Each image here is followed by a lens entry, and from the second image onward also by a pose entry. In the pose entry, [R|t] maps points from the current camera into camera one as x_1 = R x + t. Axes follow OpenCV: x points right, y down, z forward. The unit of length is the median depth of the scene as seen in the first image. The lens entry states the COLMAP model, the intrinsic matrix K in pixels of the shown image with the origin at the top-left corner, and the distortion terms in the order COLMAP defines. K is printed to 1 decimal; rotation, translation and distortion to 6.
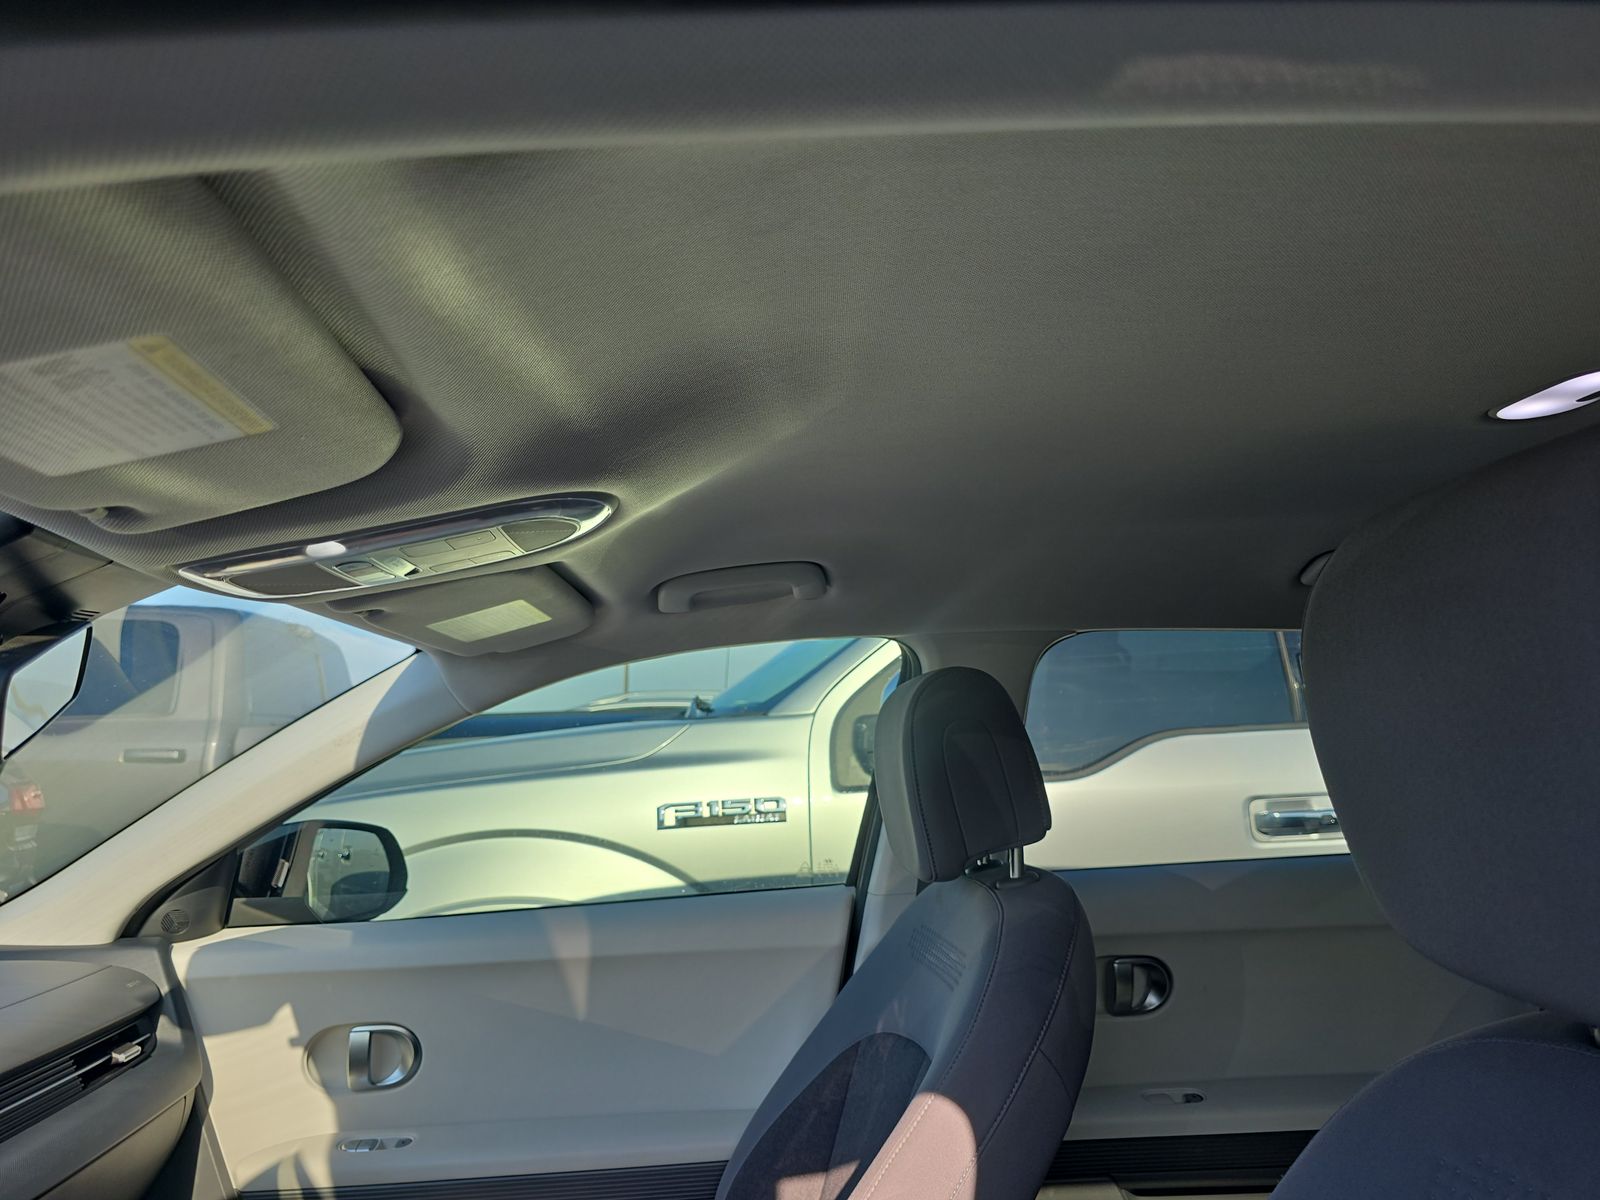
lens RADIAL K [[1069.4, 0, 800.0], [0, 1069.4, 600.0], [0, 0, 1]] dist [0.003881, -0.000014]
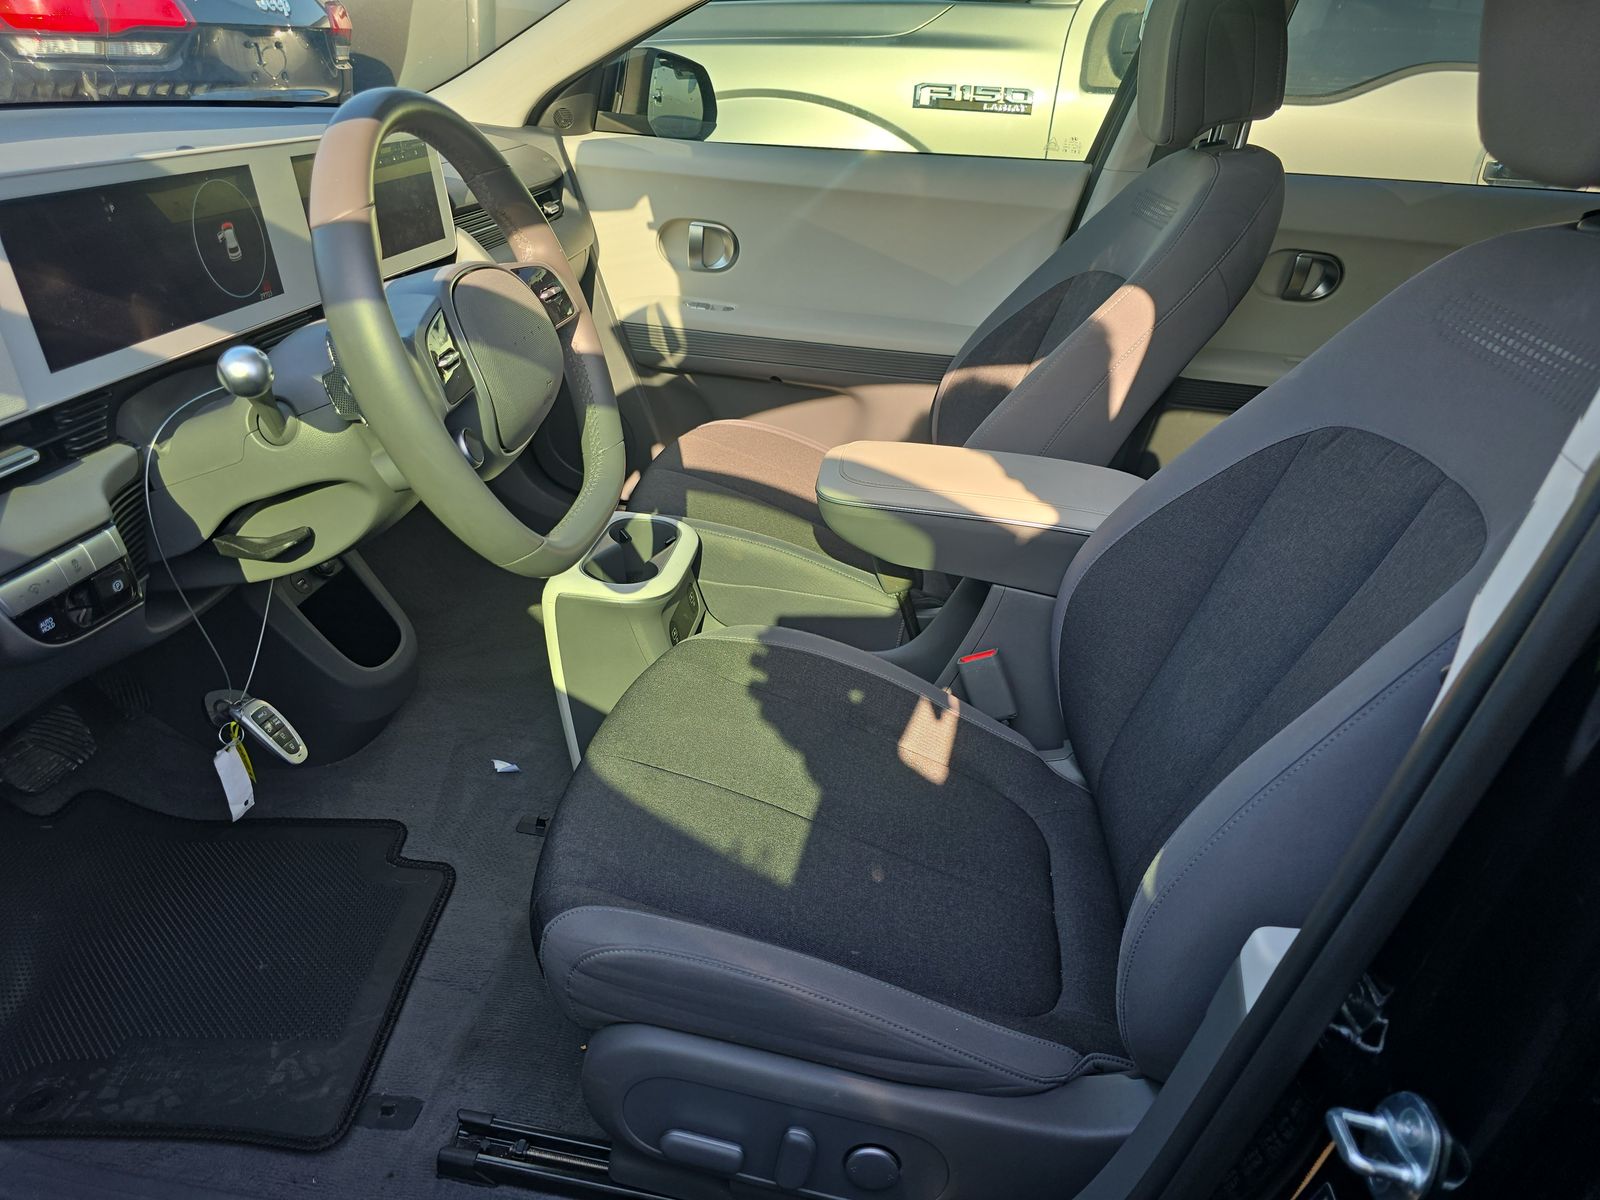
lens RADIAL K [[1087.2, 0, 795.8], [0, 1087.2, 596.1], [0, 0, 1]] dist [0.105389, -0.164949]
pose [[0.978160, 0.171766, -0.117045, -0.048749], [-0.078534, 0.826784, 0.557010, 0.011011], [0.192446, -0.535653, 0.822217, -0.353264]]
